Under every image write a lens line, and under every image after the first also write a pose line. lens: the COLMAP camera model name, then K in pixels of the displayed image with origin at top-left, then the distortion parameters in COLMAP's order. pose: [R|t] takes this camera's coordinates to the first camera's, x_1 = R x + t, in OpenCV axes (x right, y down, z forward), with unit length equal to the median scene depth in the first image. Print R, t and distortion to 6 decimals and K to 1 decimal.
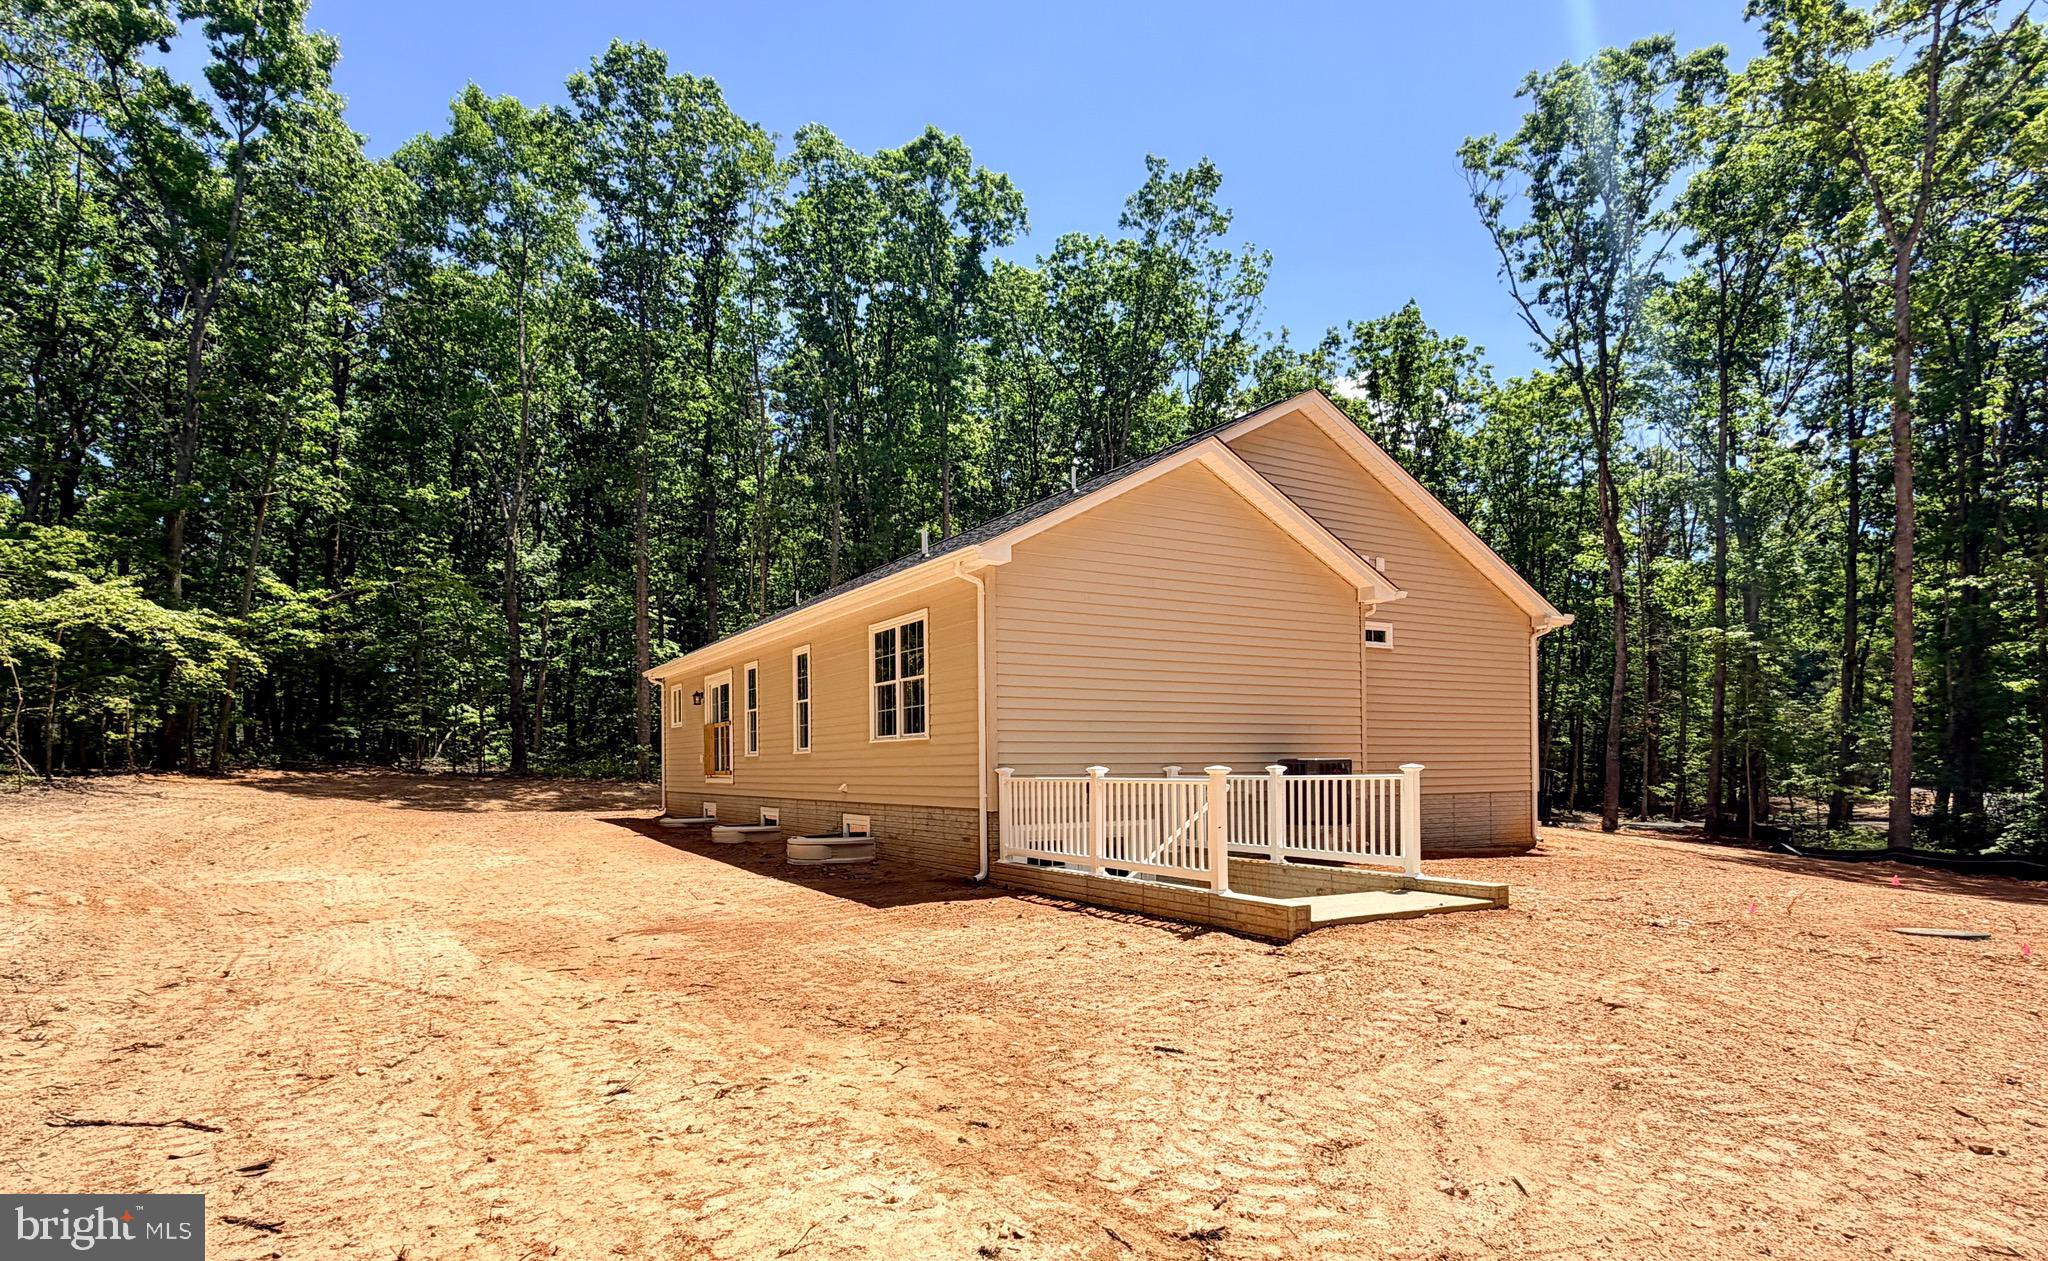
lens RADIAL K [[1070.8, 0, 1048.9], [0, 1070.8, 636.4], [0, 0, 1]] dist [-0.002460, -0.000157]
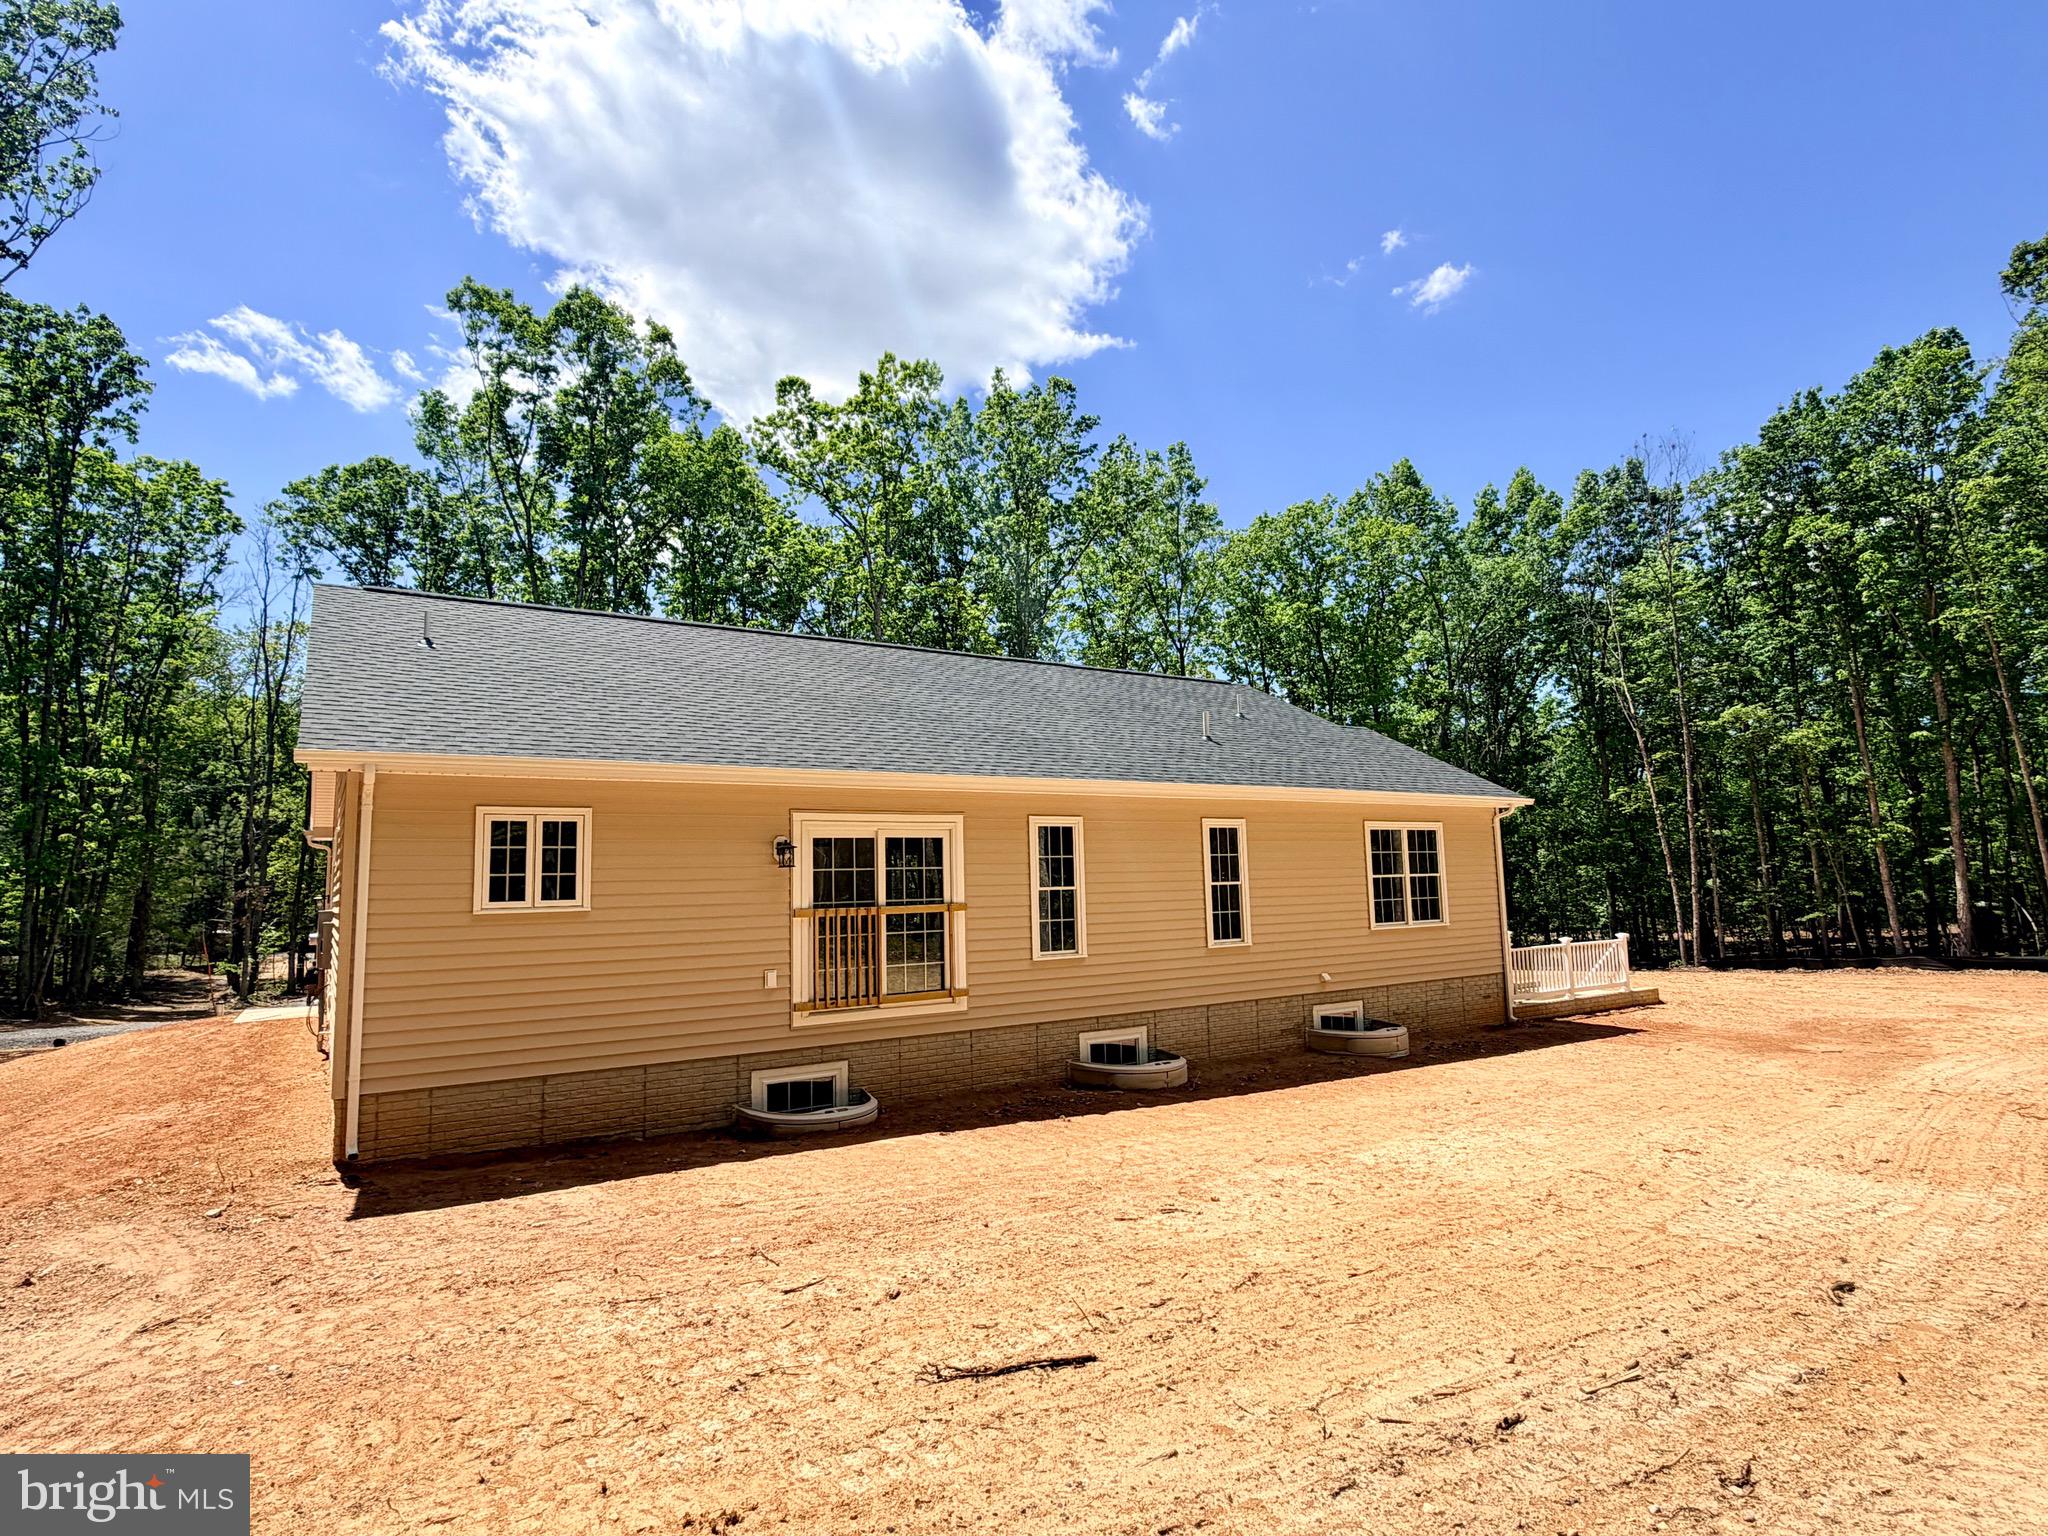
lens RADIAL K [[1084.4, 0, 1026.1], [0, 1084.4, 776.6], [0, 0, 1]] dist [0.005088, -0.001212]
pose [[-0.014773, 0.173882, 0.984656, -0.974251], [-0.058214, 0.982943, -0.174453, 0.122478], [-0.998195, -0.059898, -0.004399, 1.051409]]
